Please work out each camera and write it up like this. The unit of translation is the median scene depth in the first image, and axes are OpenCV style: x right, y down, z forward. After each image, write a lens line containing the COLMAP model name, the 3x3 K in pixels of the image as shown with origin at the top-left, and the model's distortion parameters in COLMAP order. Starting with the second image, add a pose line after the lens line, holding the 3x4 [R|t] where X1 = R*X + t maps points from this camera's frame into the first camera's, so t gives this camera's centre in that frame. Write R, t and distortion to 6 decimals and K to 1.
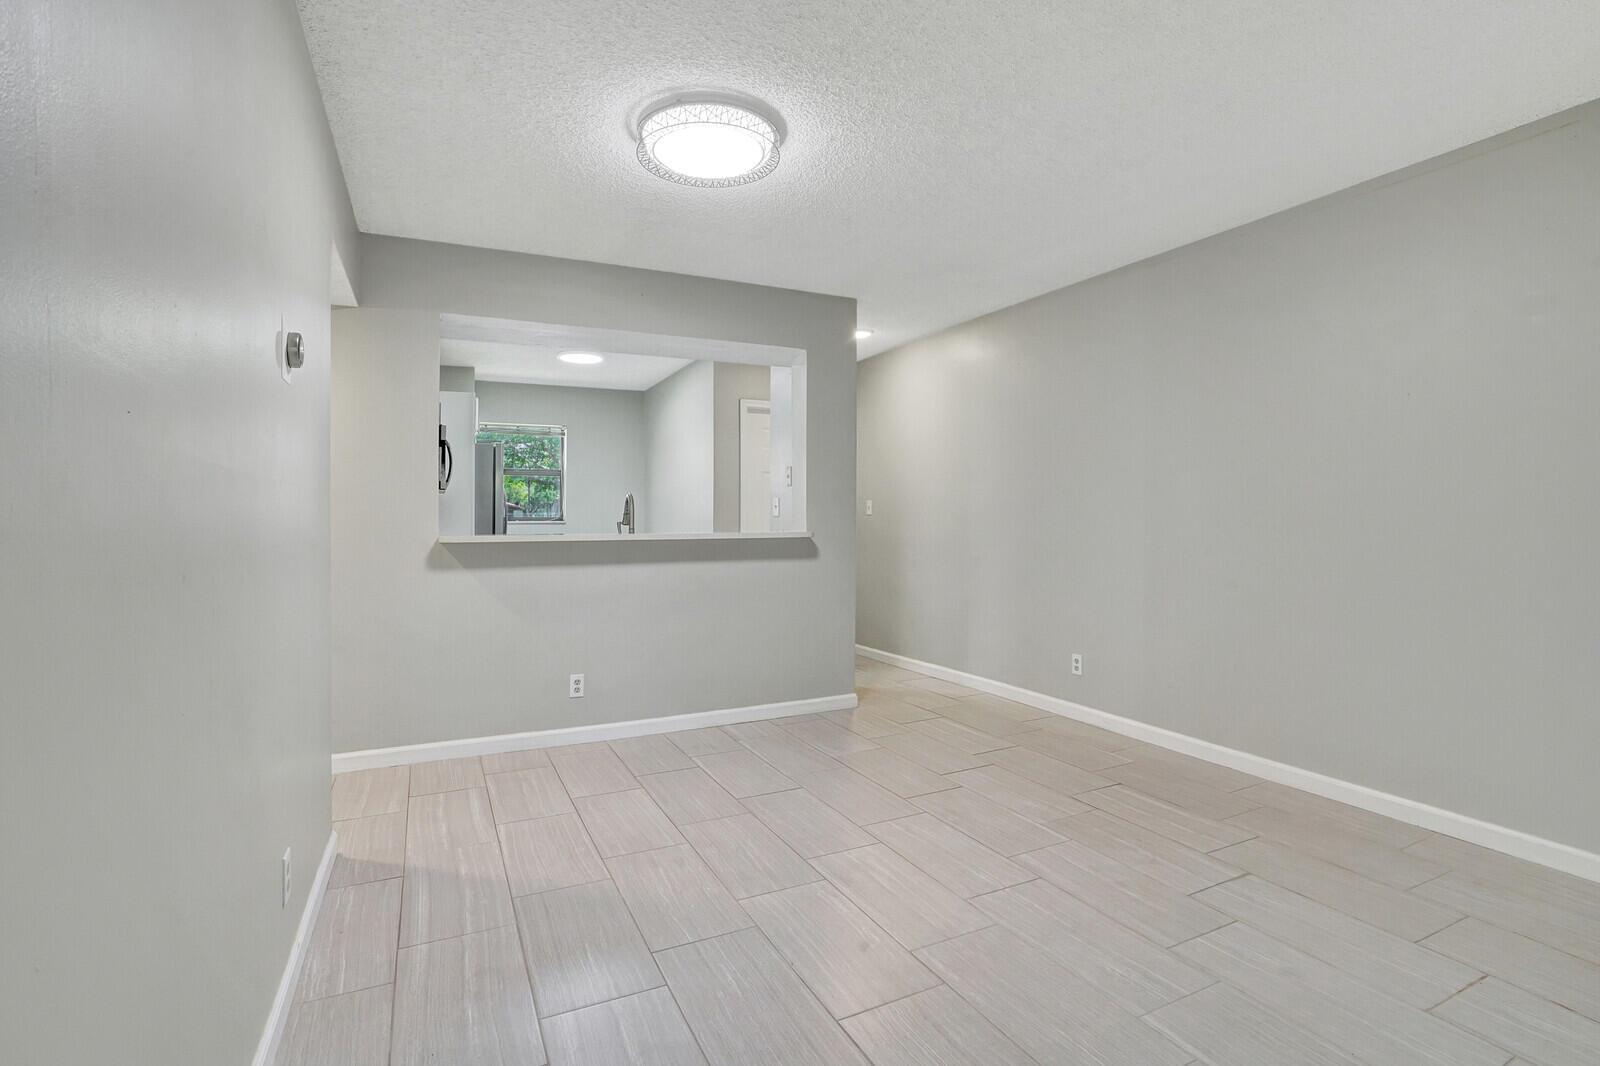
lens RADIAL K [[763.5, 0, 791.6], [0, 763.5, 513.9], [0, 0, 1]] dist [-0.055638, 0.021427]
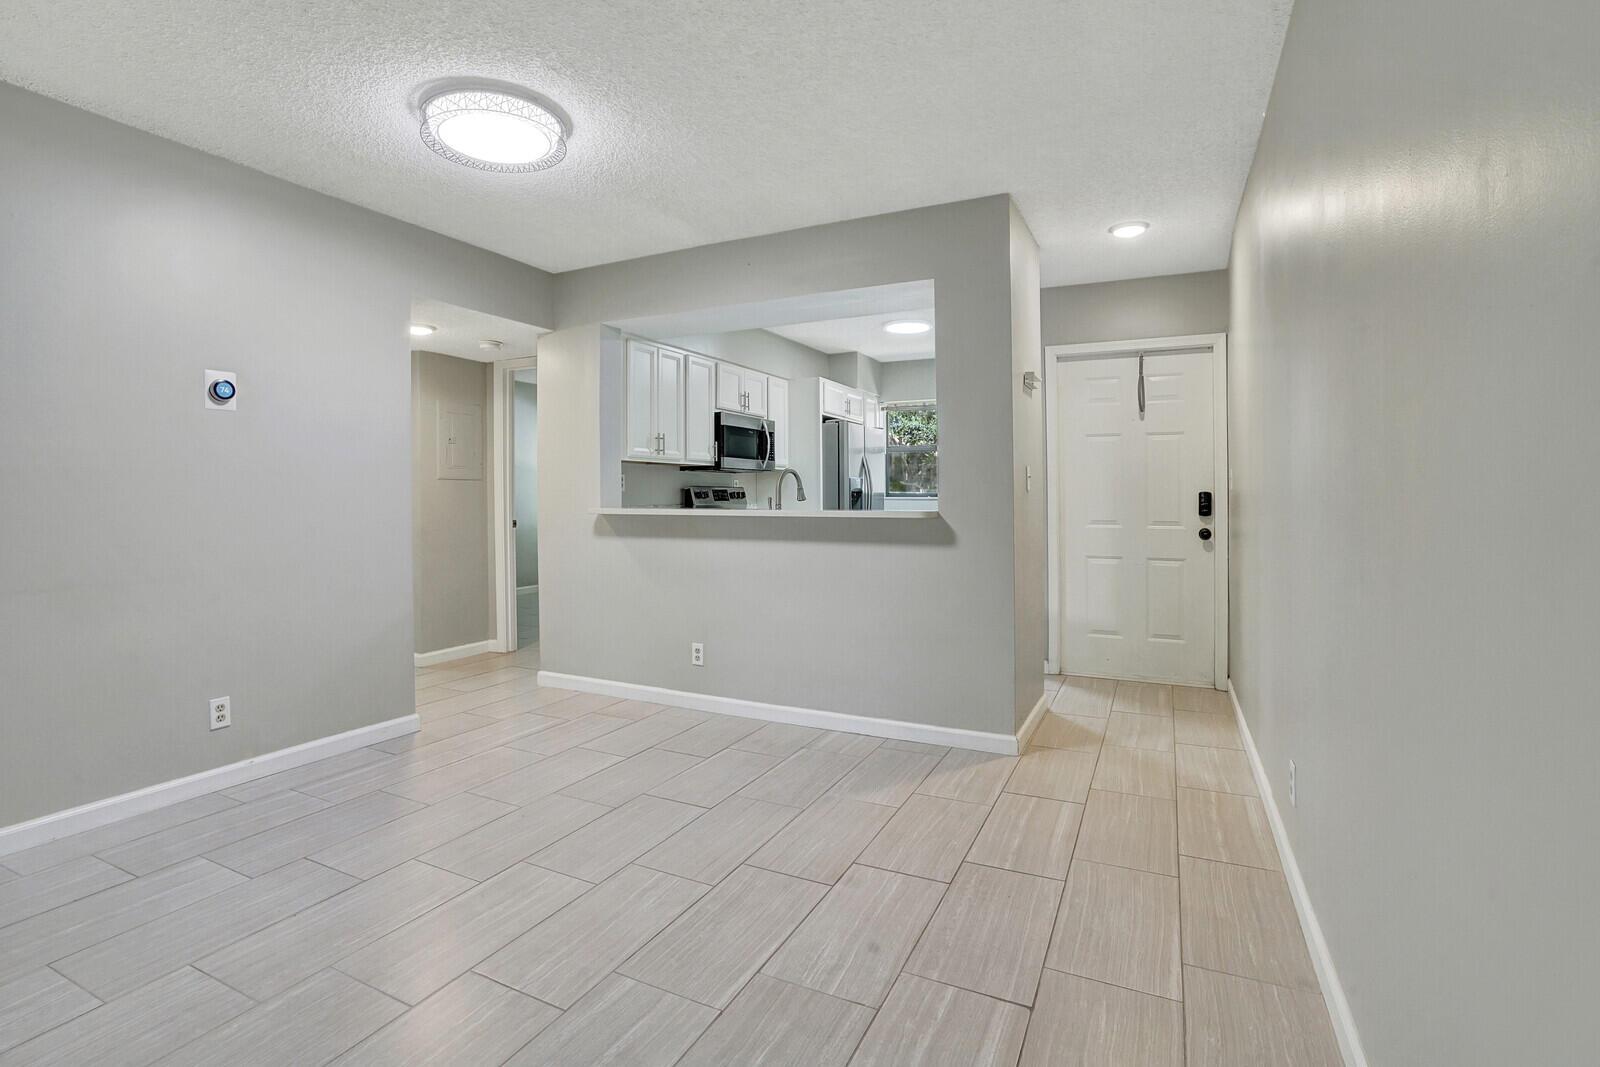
lens RADIAL K [[763.5, 0, 786.5], [0, 763.5, 492.5], [0, 0, 1]] dist [-0.055638, 0.021427]
pose [[0.598348, 0.000768, -0.801236, 0.808035], [0.000960, 0.999998, 0.001676, 0.003297], [0.801236, -0.001772, 0.598346, 0.604297]]
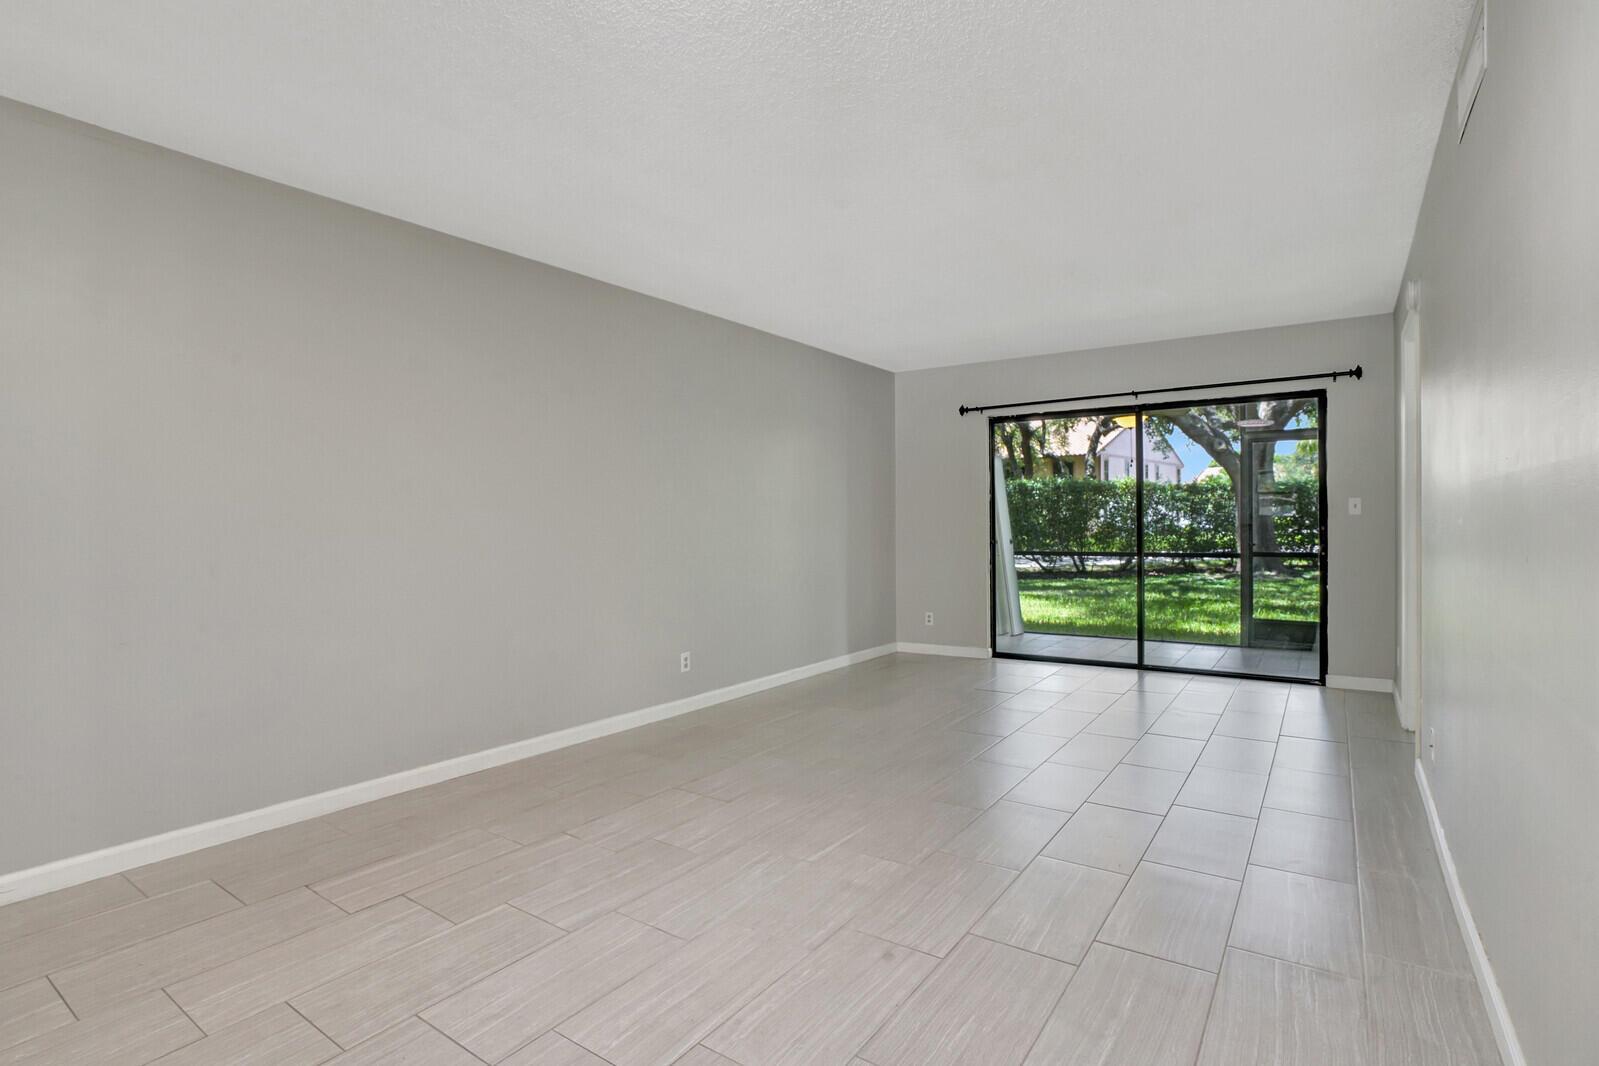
lens RADIAL K [[786.1, 0, 802.6], [0, 786.1, 517.3], [0, 0, 1]] dist [-0.039270, 0.001209]
pose [[-0.488775, 0.008792, 0.872365, -0.505657], [0.005488, 0.999960, -0.007002, 0.002223], [-0.872392, 0.001365, -0.488804, 1.016769]]
